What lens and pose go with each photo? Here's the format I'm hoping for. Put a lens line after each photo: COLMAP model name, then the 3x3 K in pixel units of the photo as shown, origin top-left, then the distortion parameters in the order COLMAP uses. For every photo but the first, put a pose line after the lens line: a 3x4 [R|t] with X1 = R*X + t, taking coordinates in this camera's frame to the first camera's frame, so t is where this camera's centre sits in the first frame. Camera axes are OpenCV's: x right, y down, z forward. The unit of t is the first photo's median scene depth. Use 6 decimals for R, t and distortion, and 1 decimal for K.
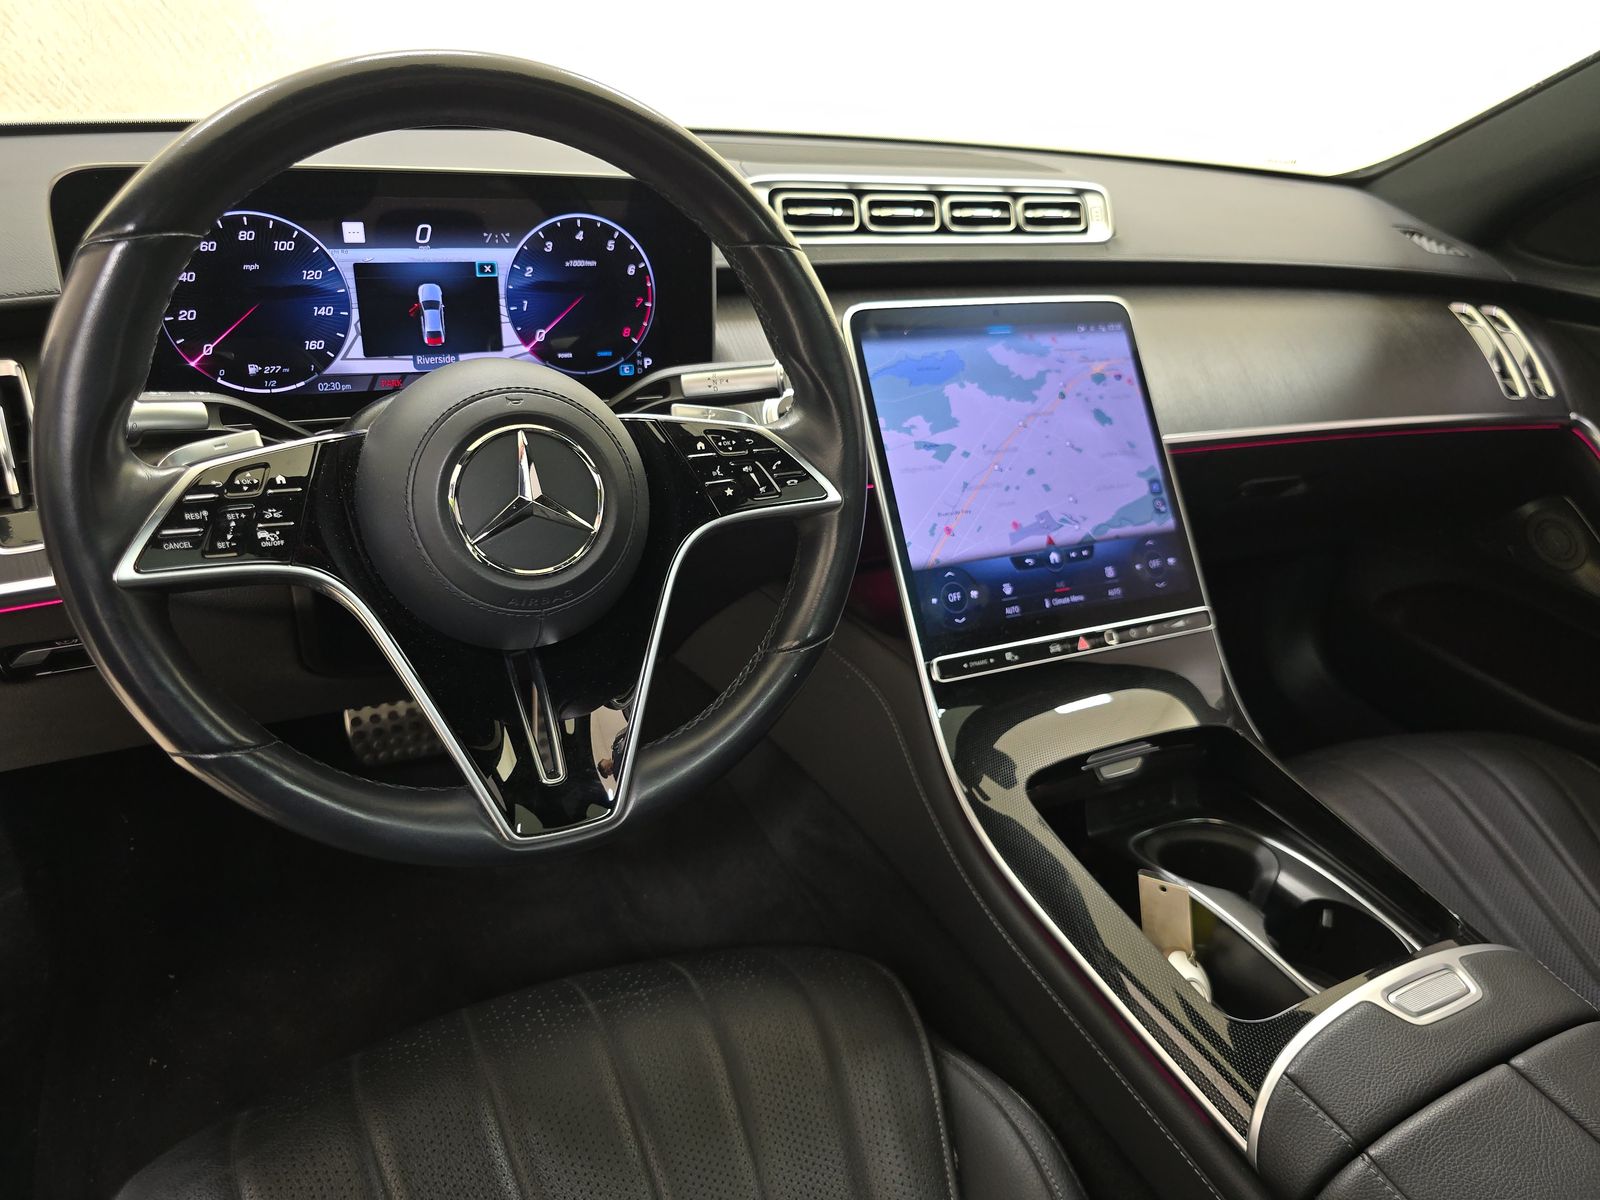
lens RADIAL K [[1080.2, 0, 763.7], [0, 1080.2, 598.2], [0, 0, 1]] dist [0.038186, -0.047588]
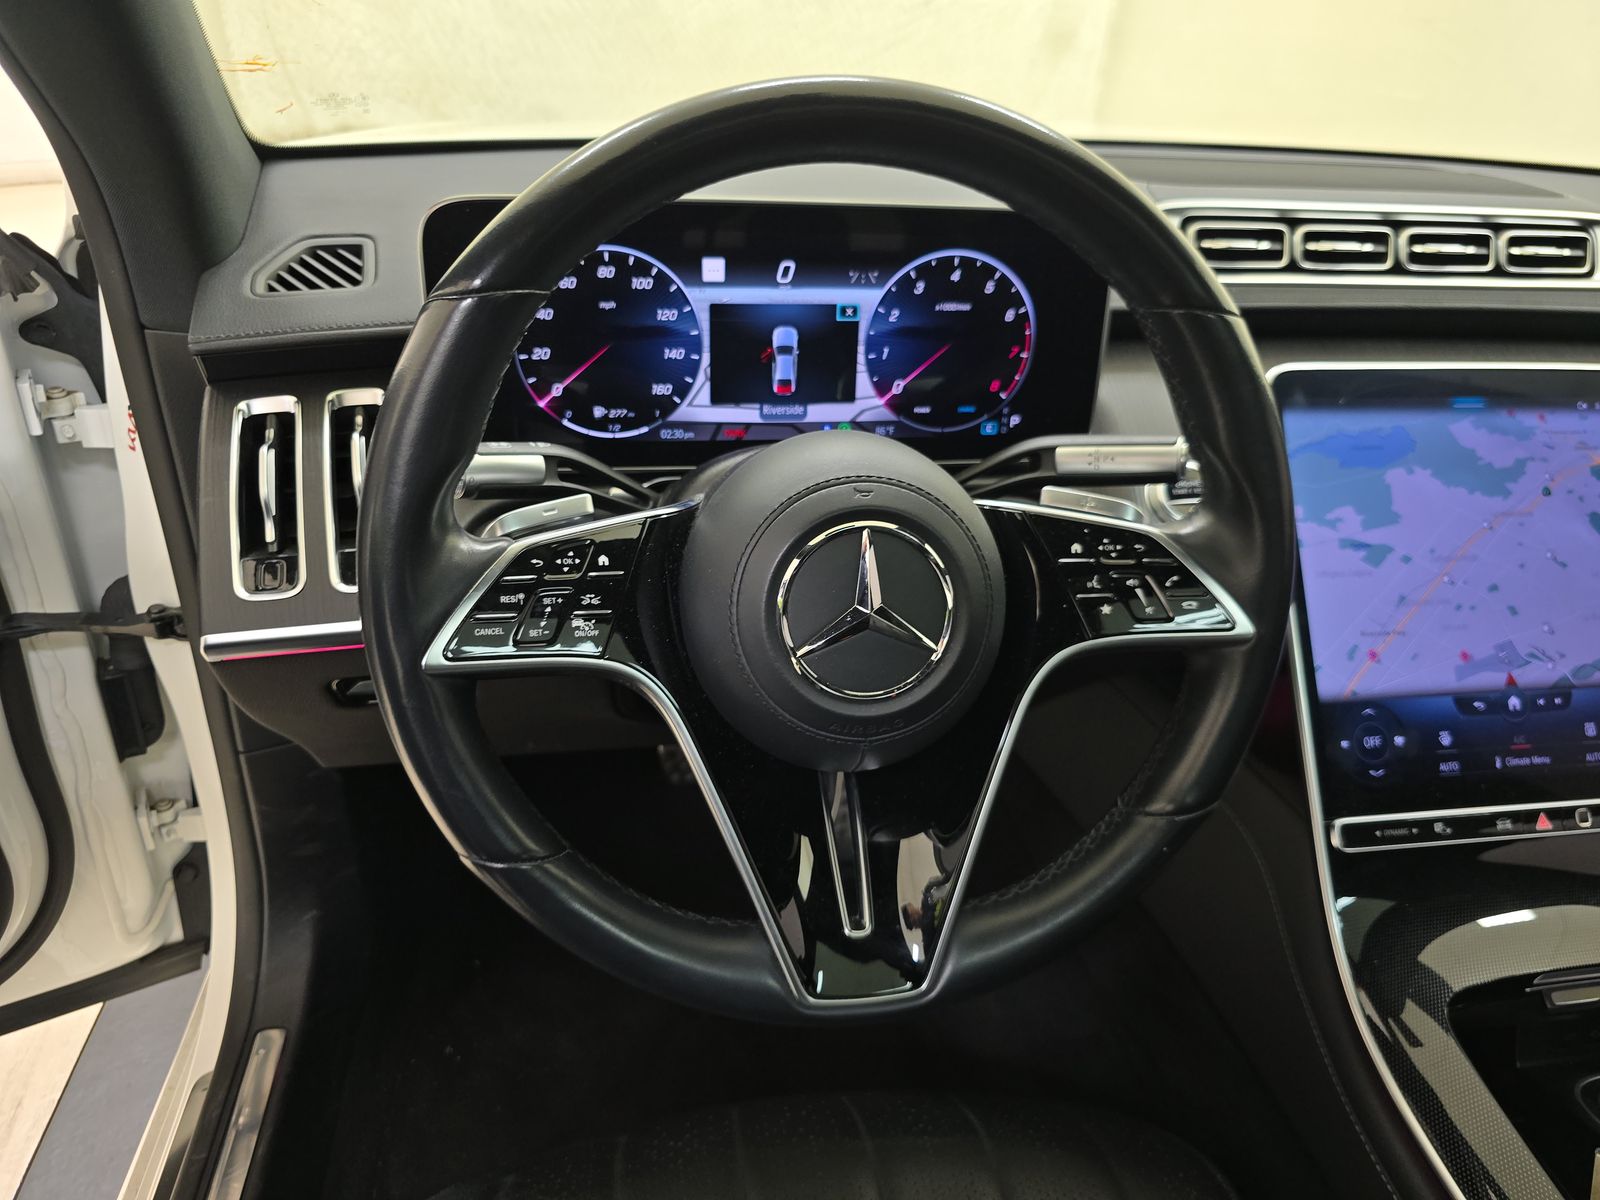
lens RADIAL K [[1080.2, 0, 785.1], [0, 1080.2, 615.5], [0, 0, 1]] dist [0.038186, -0.047588]
pose [[0.957285, 0.115967, -0.264872, -0.040181], [-0.110985, 0.993249, 0.033752, -0.080941], [0.266998, -0.002913, 0.963693, 0.125153]]
